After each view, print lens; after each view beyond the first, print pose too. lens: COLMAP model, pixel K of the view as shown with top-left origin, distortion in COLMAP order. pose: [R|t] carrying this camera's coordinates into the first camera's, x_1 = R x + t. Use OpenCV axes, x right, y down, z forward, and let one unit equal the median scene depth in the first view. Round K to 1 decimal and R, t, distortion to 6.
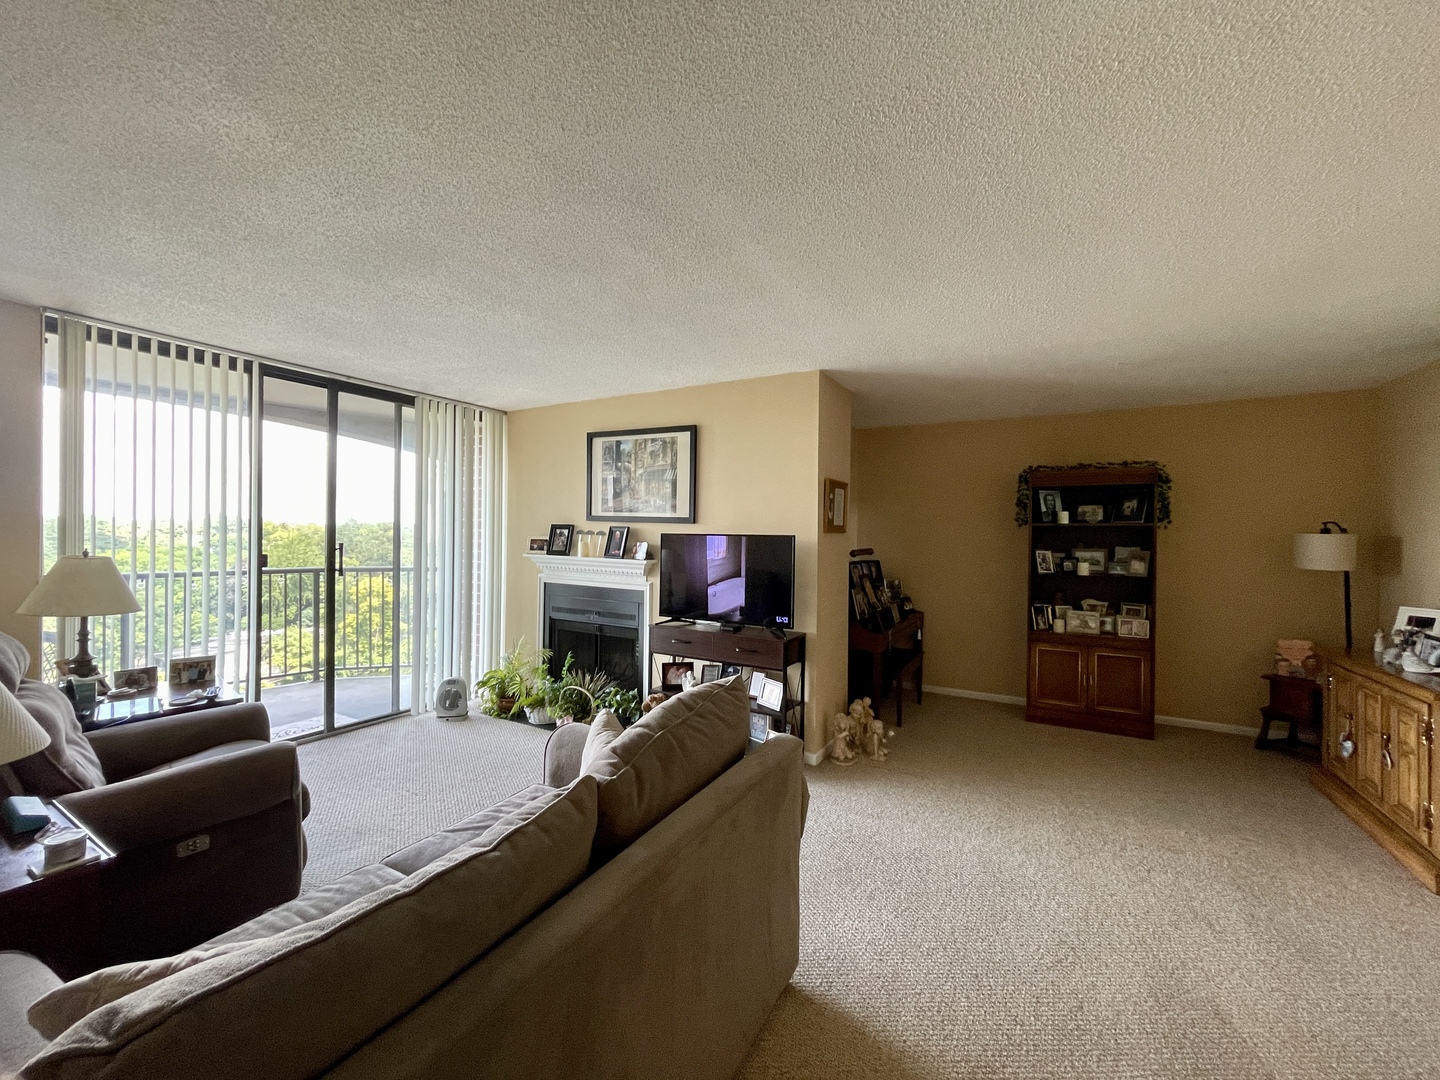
lens RADIAL K [[578.6, 0, 721.5], [0, 578.6, 537.3], [0, 0, 1]] dist [-0.004034, -0.000202]
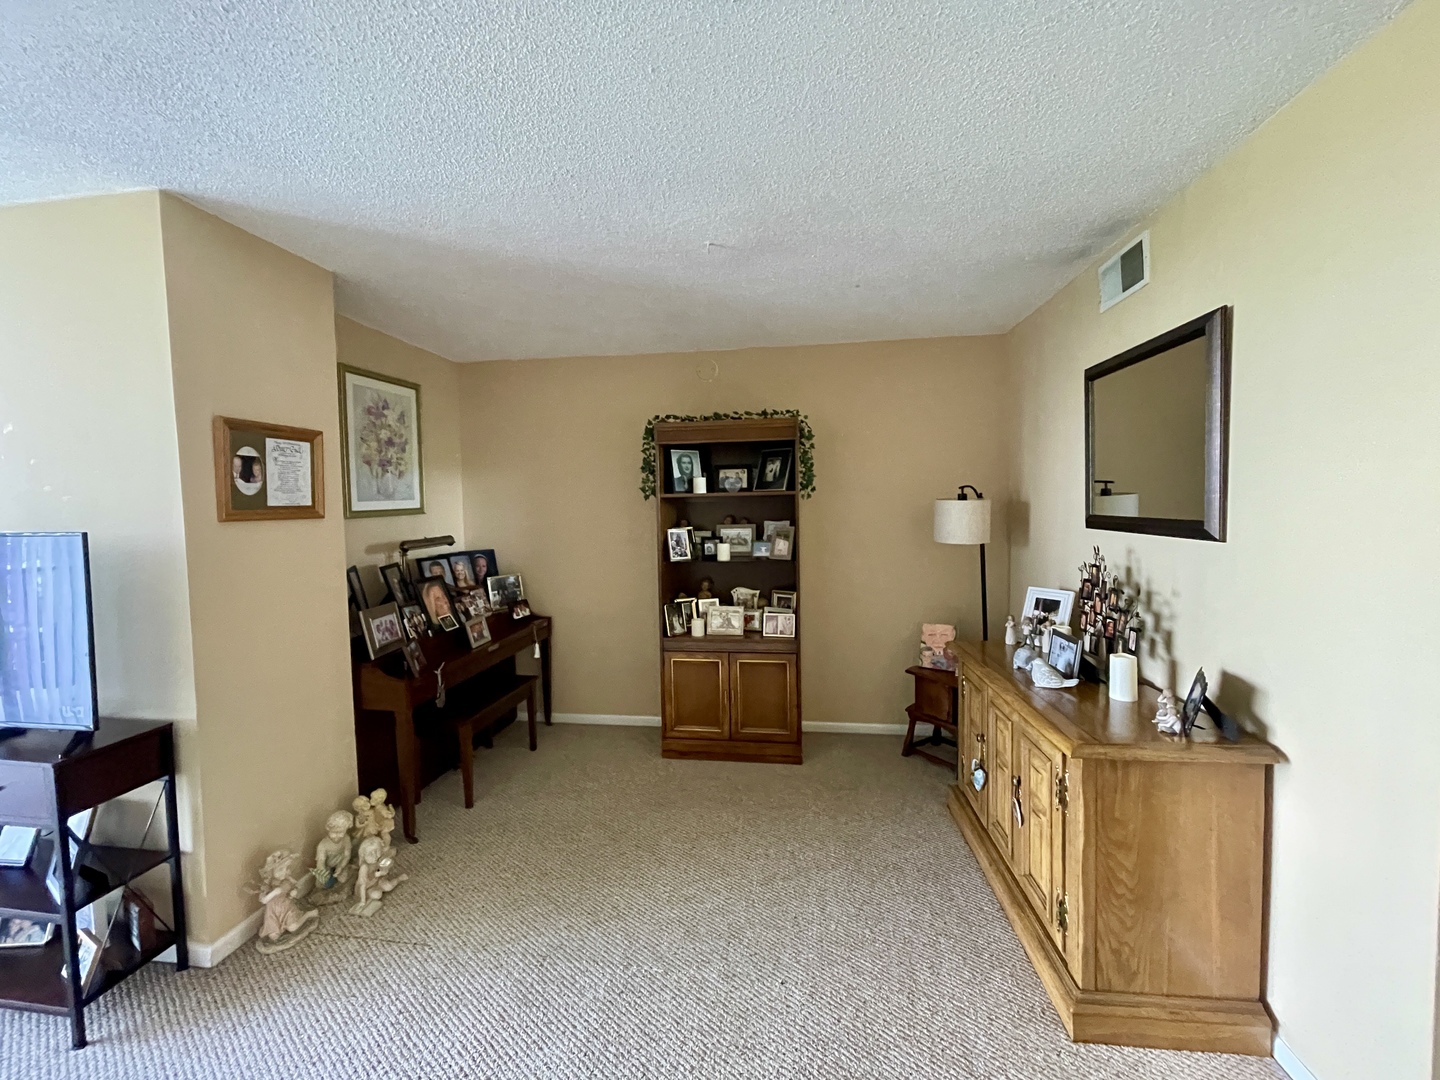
lens RADIAL K [[582.0, 0, 720.0], [0, 582.0, 540.0], [0, 0, 1]] dist [0.003182, 0.000082]
pose [[0.925497, -0.049835, 0.375462, 0.351559], [0.029407, 0.997768, 0.059945, -0.008262], [-0.377611, -0.044437, 0.924897, 0.303955]]
